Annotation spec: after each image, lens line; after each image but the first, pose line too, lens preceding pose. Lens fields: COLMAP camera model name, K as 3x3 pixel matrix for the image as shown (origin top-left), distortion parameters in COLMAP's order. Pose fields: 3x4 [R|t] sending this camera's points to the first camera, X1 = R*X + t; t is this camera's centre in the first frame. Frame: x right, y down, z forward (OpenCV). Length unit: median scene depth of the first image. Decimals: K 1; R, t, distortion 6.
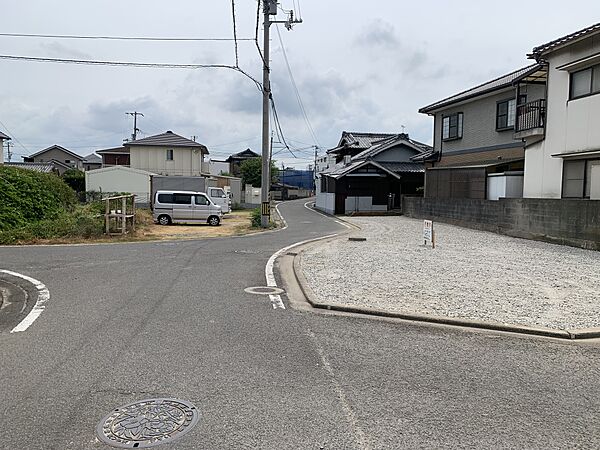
lens RADIAL K [[458.6, 0, 296.8], [0, 458.6, 224.4], [0, 0, 1]] dist [0.052390, -0.069964]
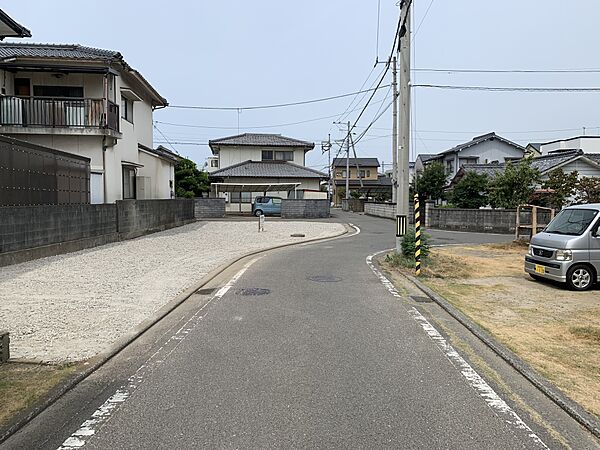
lens RADIAL K [[458.6, 0, 301.1], [0, 458.6, 225.8], [0, 0, 1]] dist [0.052390, -0.069964]
pose [[-0.992855, -0.018109, 0.117945, -0.005165], [-0.001919, 0.990713, 0.135959, -0.110576], [-0.119312, 0.134761, -0.983669, 1.562617]]
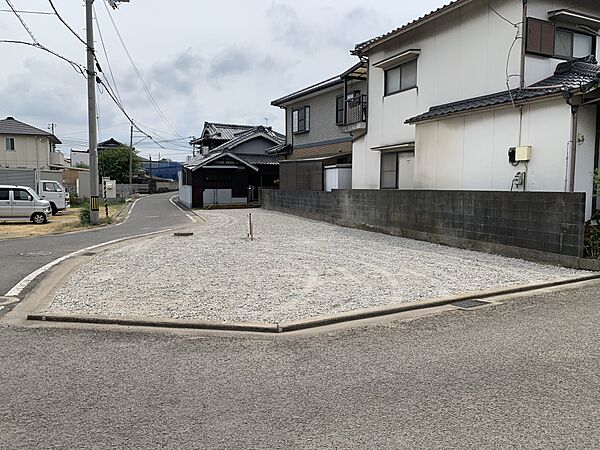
lens RADIAL K [[458.6, 0, 299.2], [0, 458.6, 226.0], [0, 0, 1]] dist [0.052390, -0.069964]
pose [[0.969740, -0.031490, 0.242101, 0.098088], [0.026649, 0.999375, 0.023245, -0.000042], [-0.242682, -0.016090, 0.969972, 0.011065]]
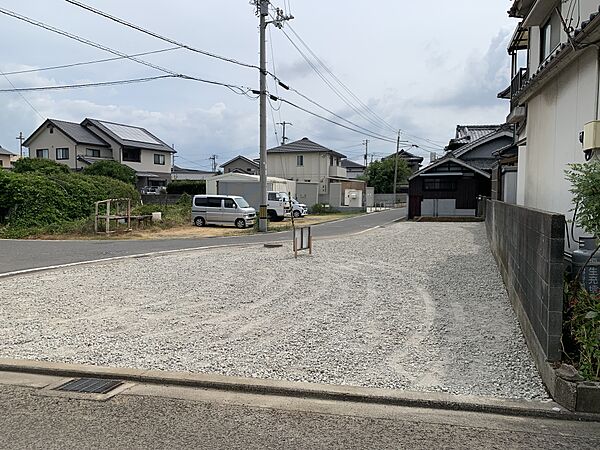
lens RADIAL K [[458.6, 0, 297.0], [0, 458.6, 225.8], [0, 0, 1]] dist [0.052390, -0.069964]
pose [[0.897729, 0.020860, -0.440053, 0.425582], [-0.022551, 0.999745, 0.001387, -0.007216], [0.439970, 0.008679, 0.897971, 0.137254]]
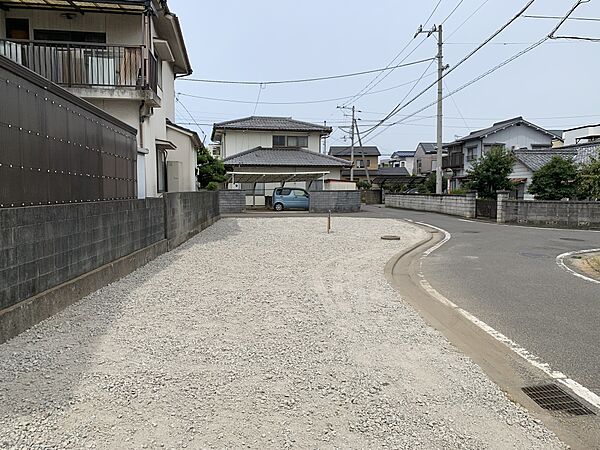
lens RADIAL K [[458.6, 0, 298.6], [0, 458.6, 223.2], [0, 0, 1]] dist [0.052390, -0.069964]
pose [[-0.998573, -0.009682, 0.052510, 0.199716], [-0.001794, 0.988952, 0.148228, -0.092838], [-0.053365, 0.147923, -0.987558, 1.369358]]
